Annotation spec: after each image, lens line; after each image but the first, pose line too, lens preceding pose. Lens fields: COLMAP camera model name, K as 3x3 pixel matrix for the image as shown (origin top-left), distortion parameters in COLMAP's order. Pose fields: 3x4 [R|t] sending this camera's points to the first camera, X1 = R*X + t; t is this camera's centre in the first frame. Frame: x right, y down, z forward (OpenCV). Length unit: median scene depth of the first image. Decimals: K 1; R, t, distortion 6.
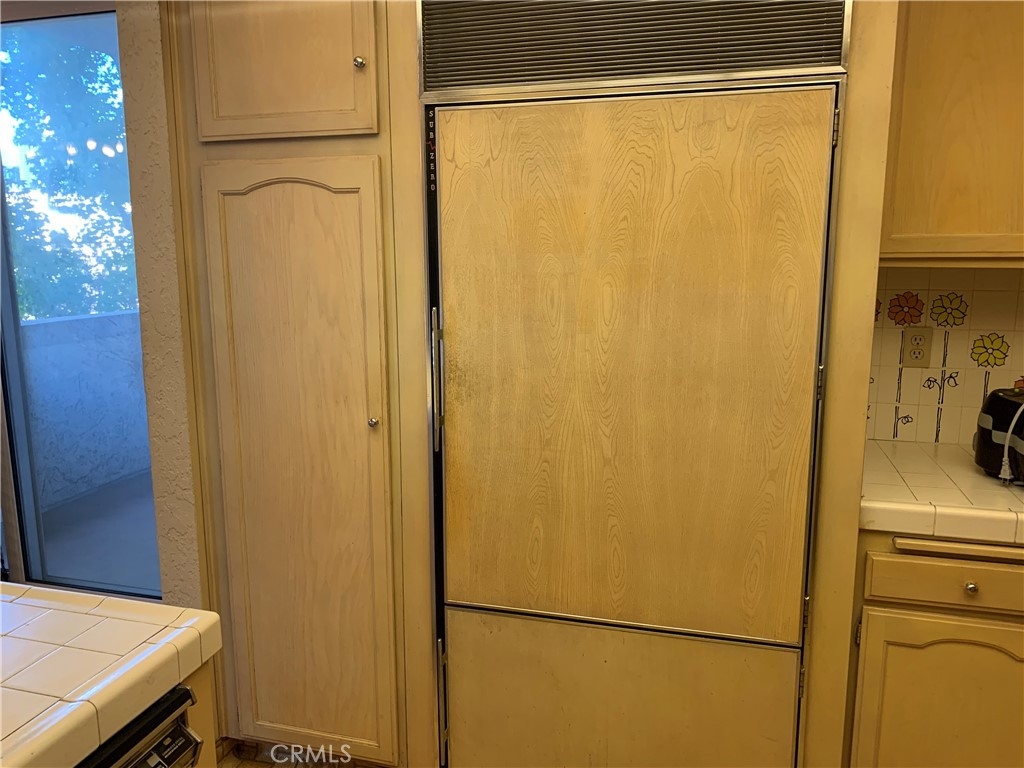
lens RADIAL K [[794.3, 0, 494.7], [0, 794.3, 360.1], [0, 0, 1]] dist [0.048170, -0.020201]
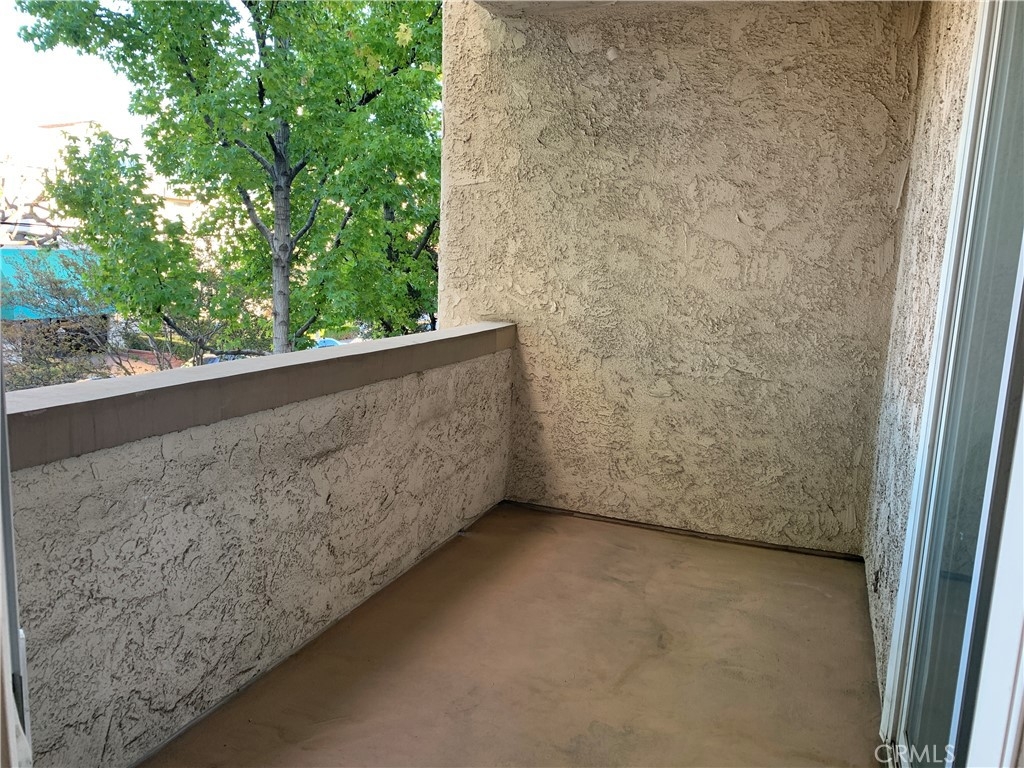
lens RADIAL K [[794.3, 0, 512.5], [0, 794.3, 386.1], [0, 0, 1]] dist [0.048170, -0.020201]
pose [[0.993647, 0.074001, -0.084793, -0.101838], [-0.072908, 0.997212, 0.015922, -0.023480], [0.085734, -0.009638, 0.996271, 0.187723]]
